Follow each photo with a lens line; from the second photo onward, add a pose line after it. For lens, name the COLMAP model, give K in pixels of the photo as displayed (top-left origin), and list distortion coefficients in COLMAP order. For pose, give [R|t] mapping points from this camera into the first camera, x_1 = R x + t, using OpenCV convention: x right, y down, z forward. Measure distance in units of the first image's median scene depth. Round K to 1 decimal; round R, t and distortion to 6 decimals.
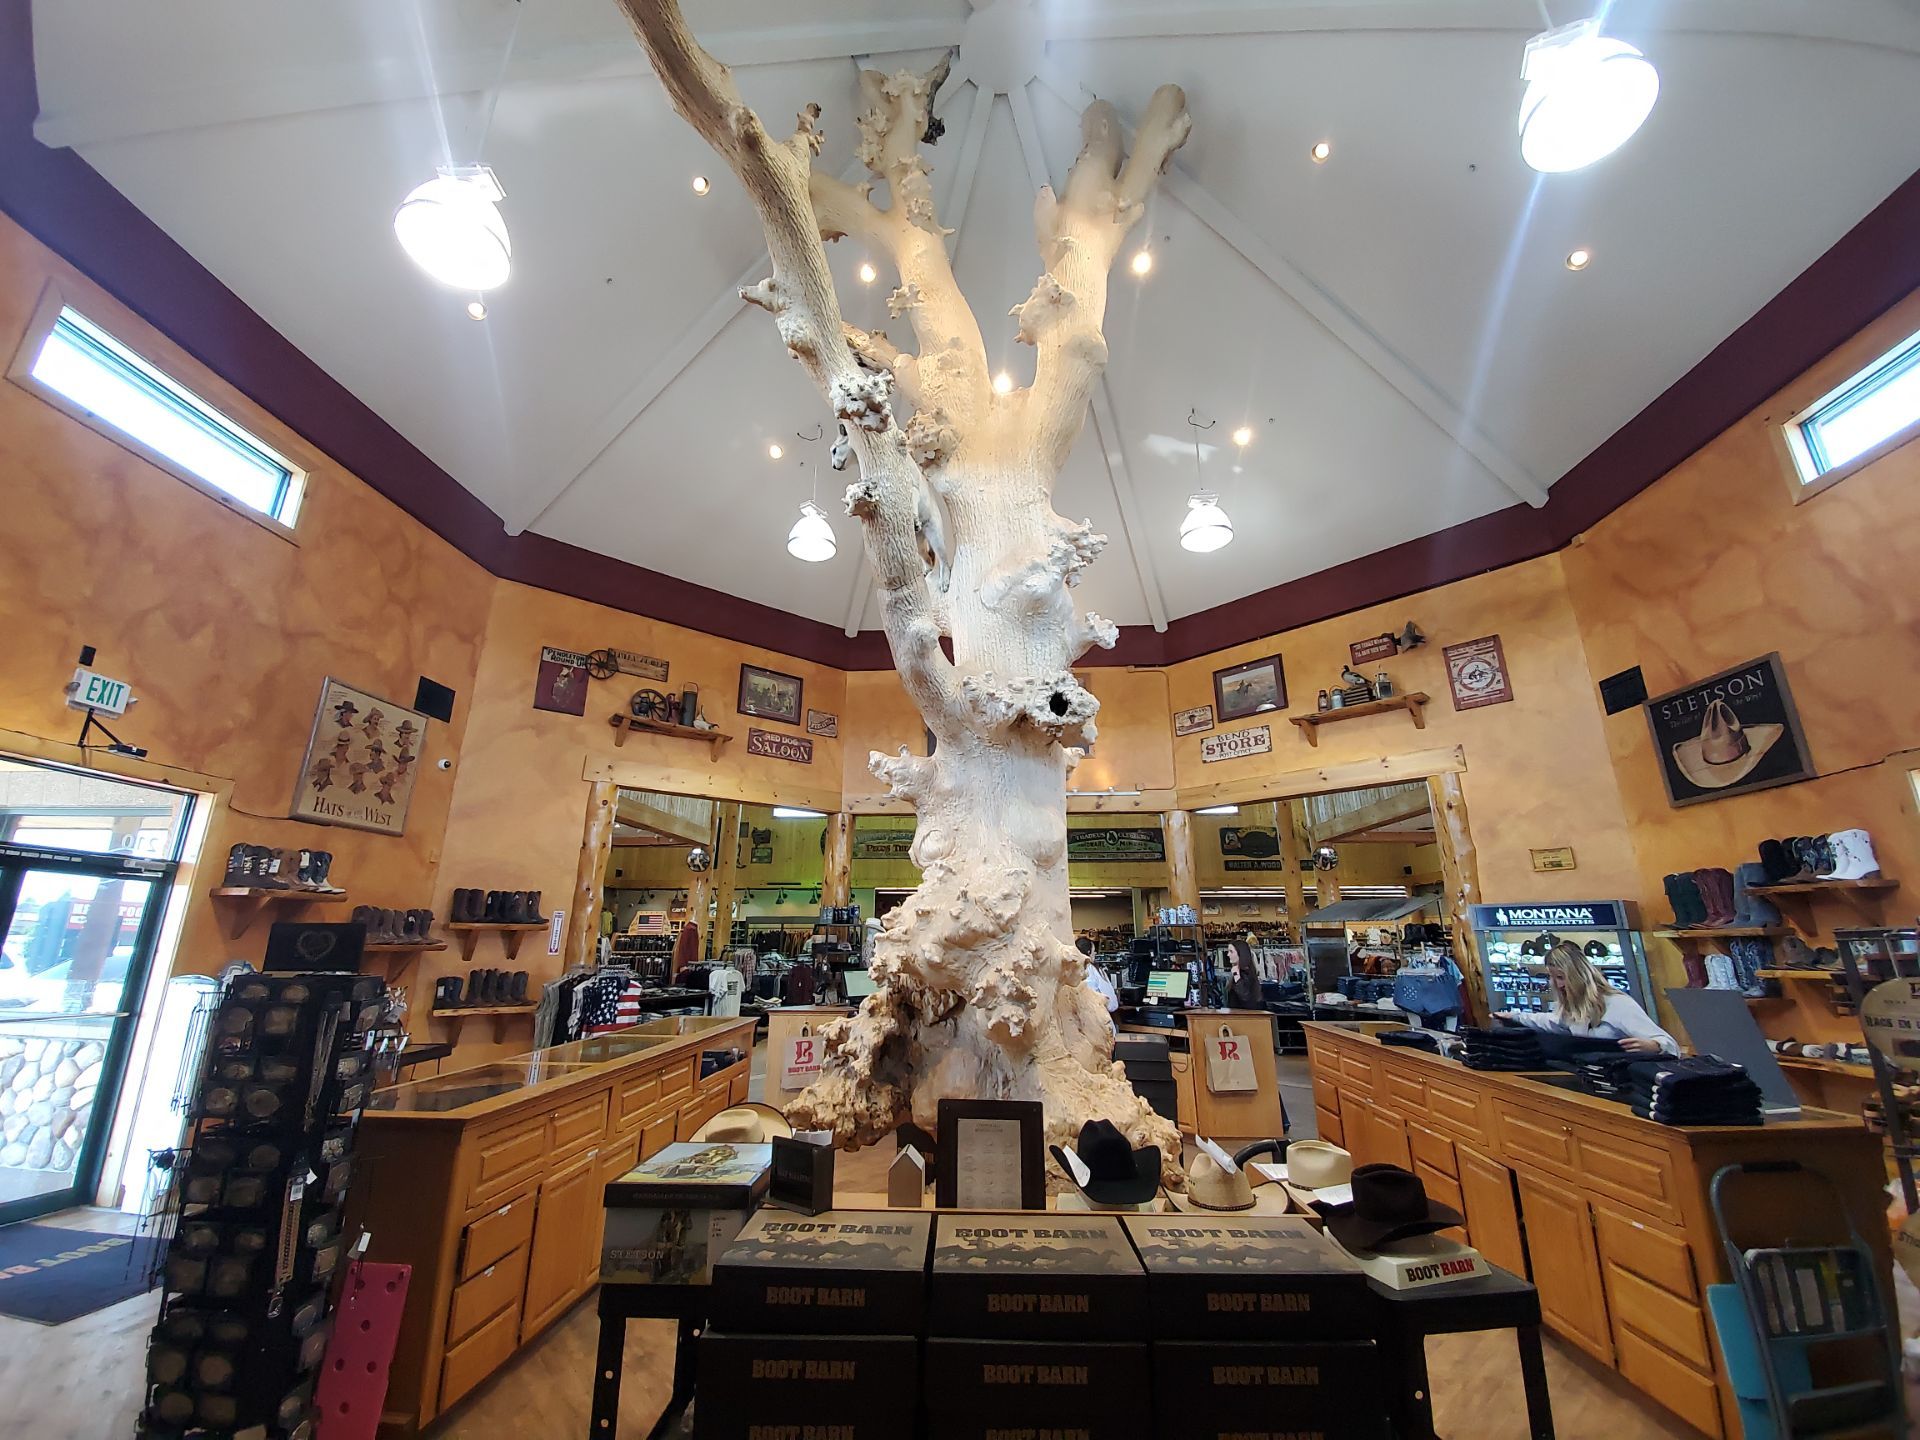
lens RADIAL K [[759.3, 0, 954.6], [0, 759.3, 713.2], [0, 0, 1]] dist [0.006371, -0.013711]
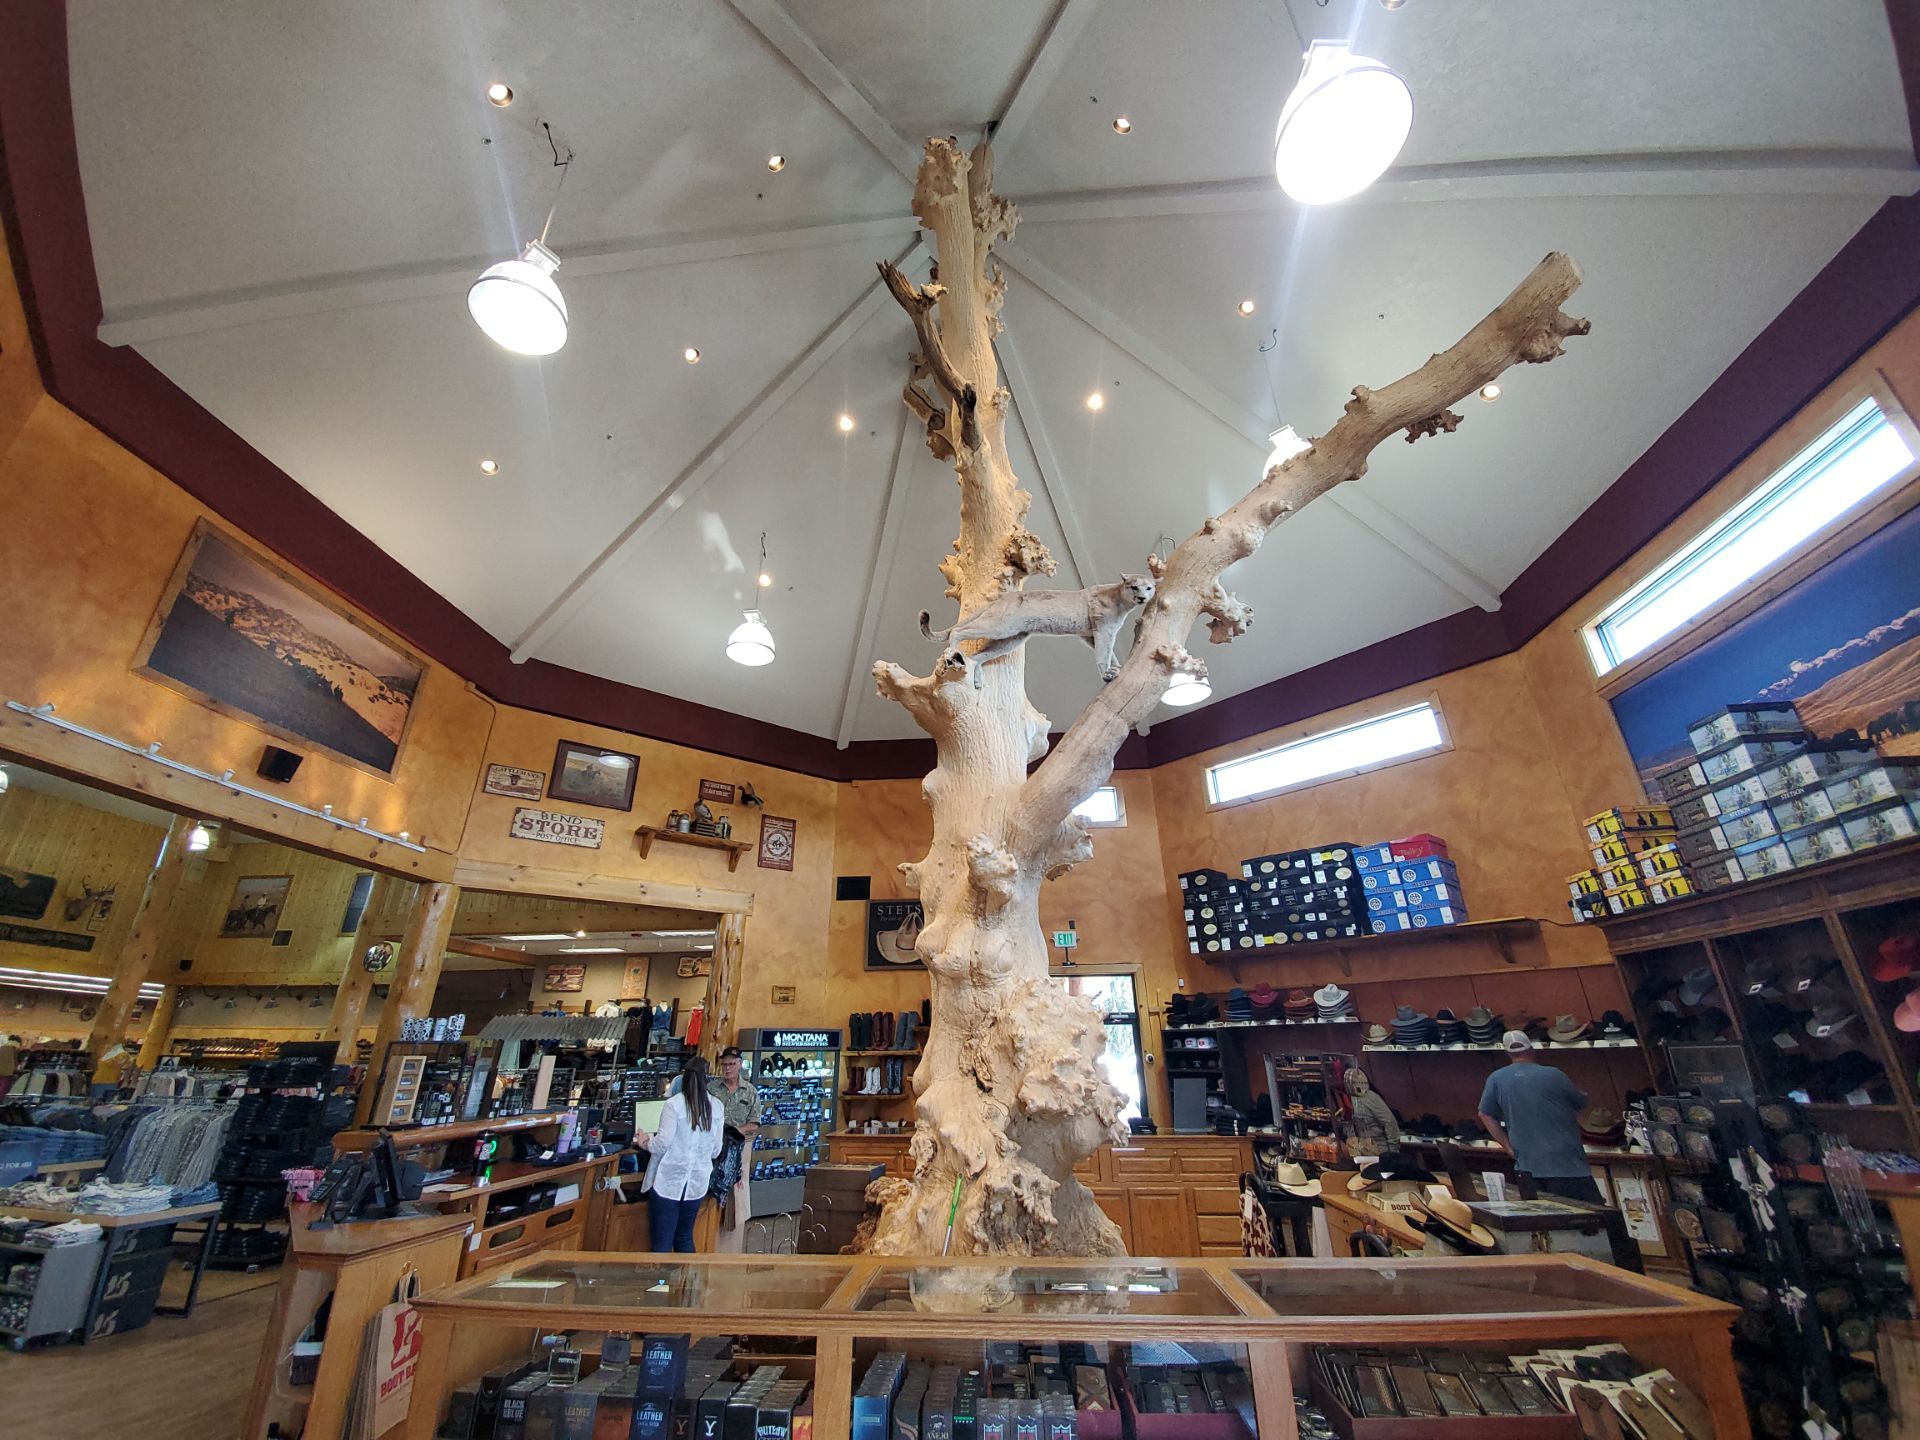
lens RADIAL K [[777.8, 0, 946.1], [0, 777.8, 701.6], [0, 0, 1]] dist [-0.008105, -0.008117]
pose [[0.043668, 0.410810, 0.910675, -0.588259], [-0.275276, 0.881206, -0.384317, 0.159580], [-0.960373, -0.233904, 0.151566, 0.548927]]
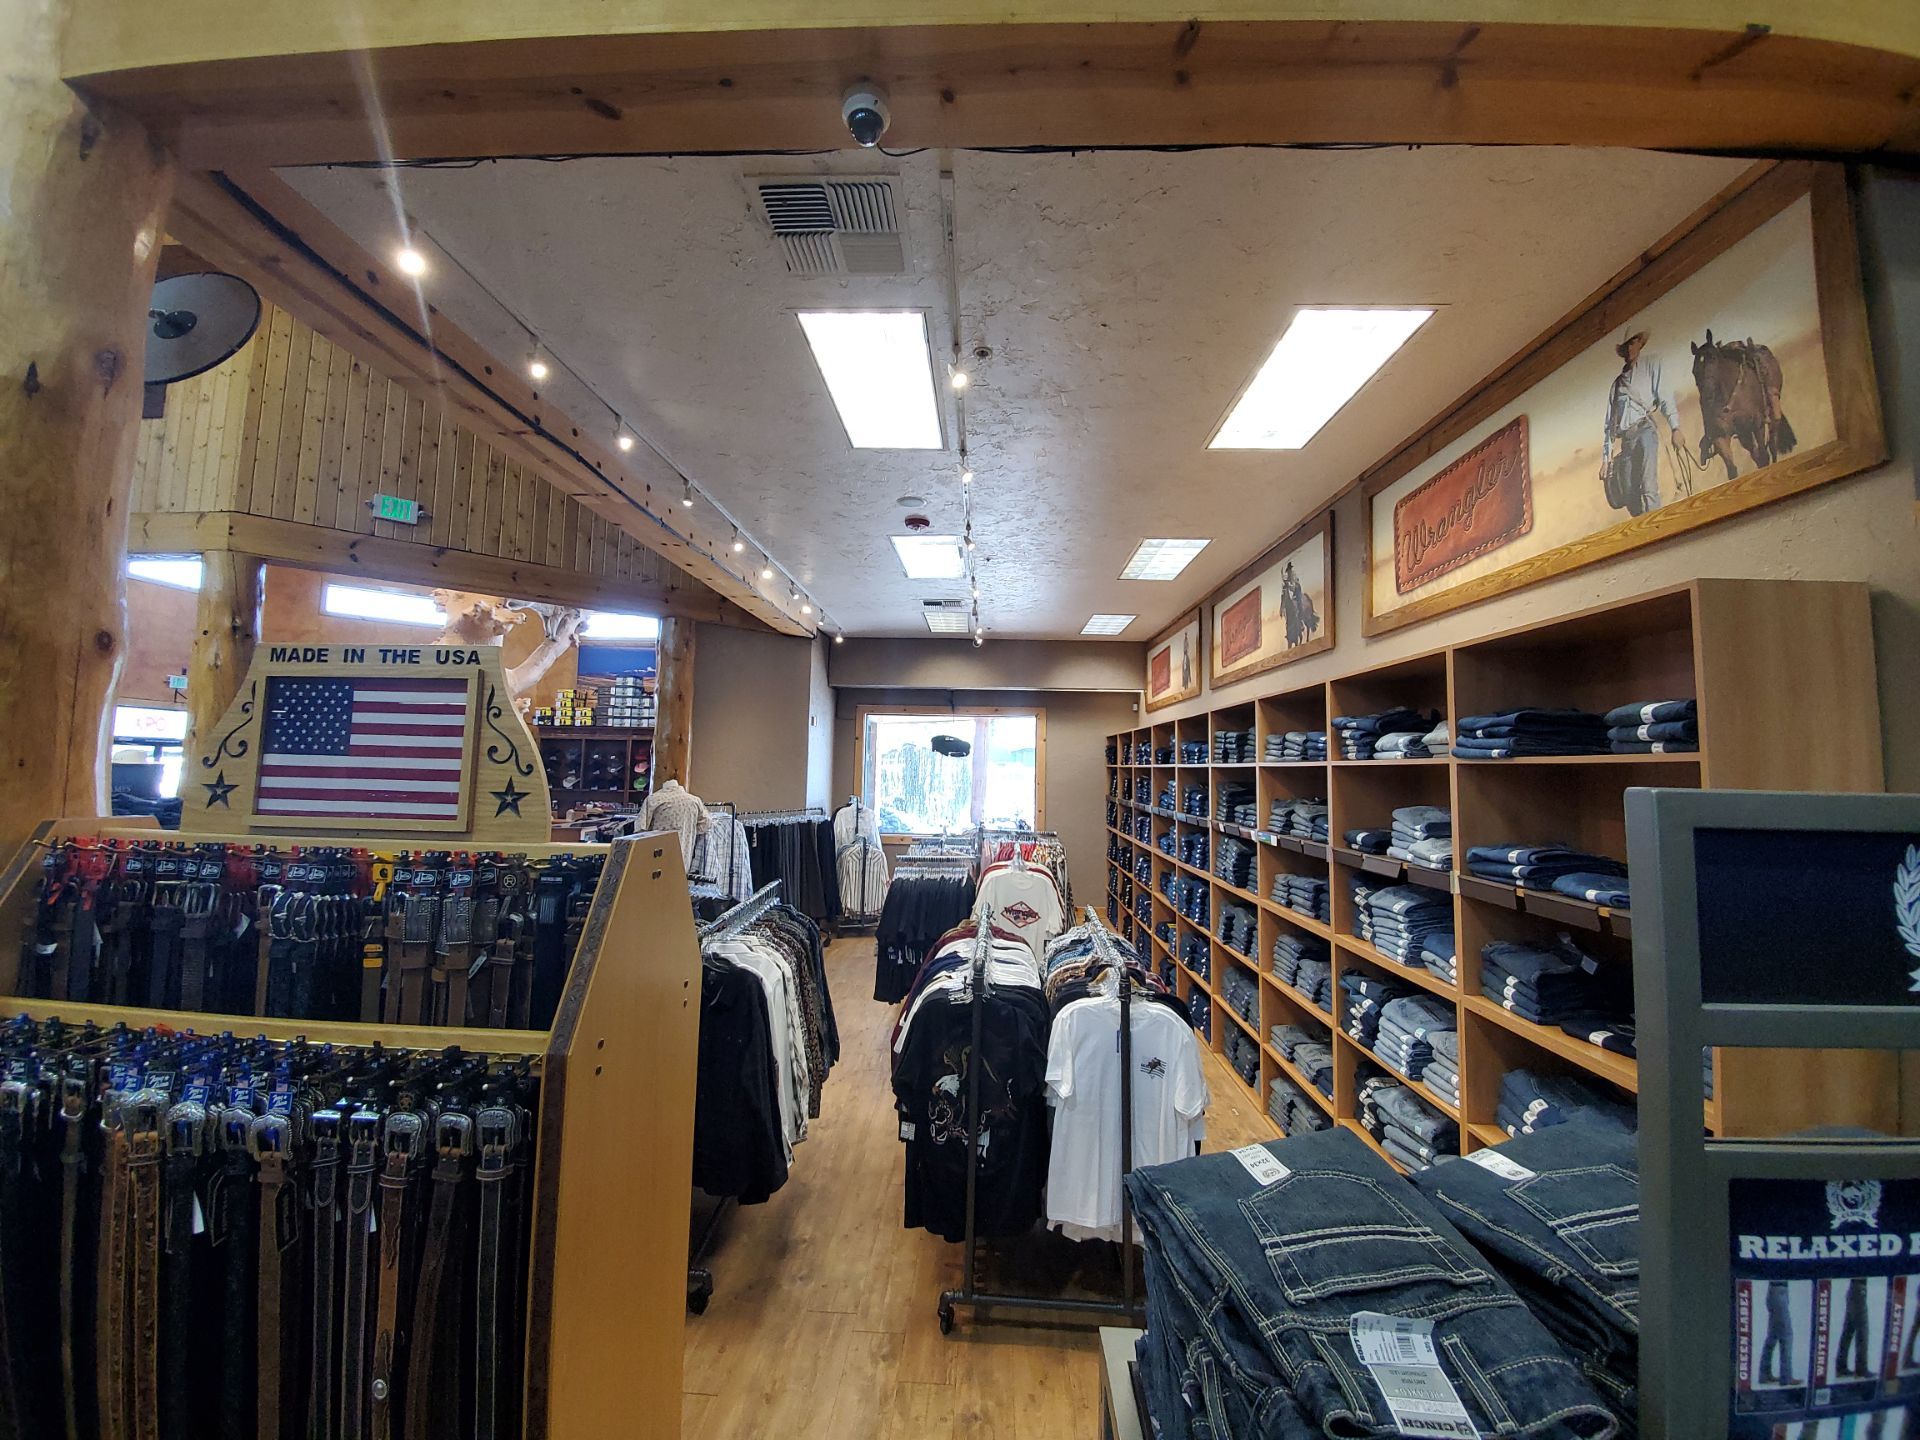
lens RADIAL K [[759.3, 0, 955.8], [0, 759.3, 707.1], [0, 0, 1]] dist [0.006371, -0.013711]
pose [[-0.999773, -0.020985, -0.003798, -0.824195], [-0.018226, 0.933249, -0.358767, 0.517417], [0.011073, -0.358617, -0.933419, 1.852140]]
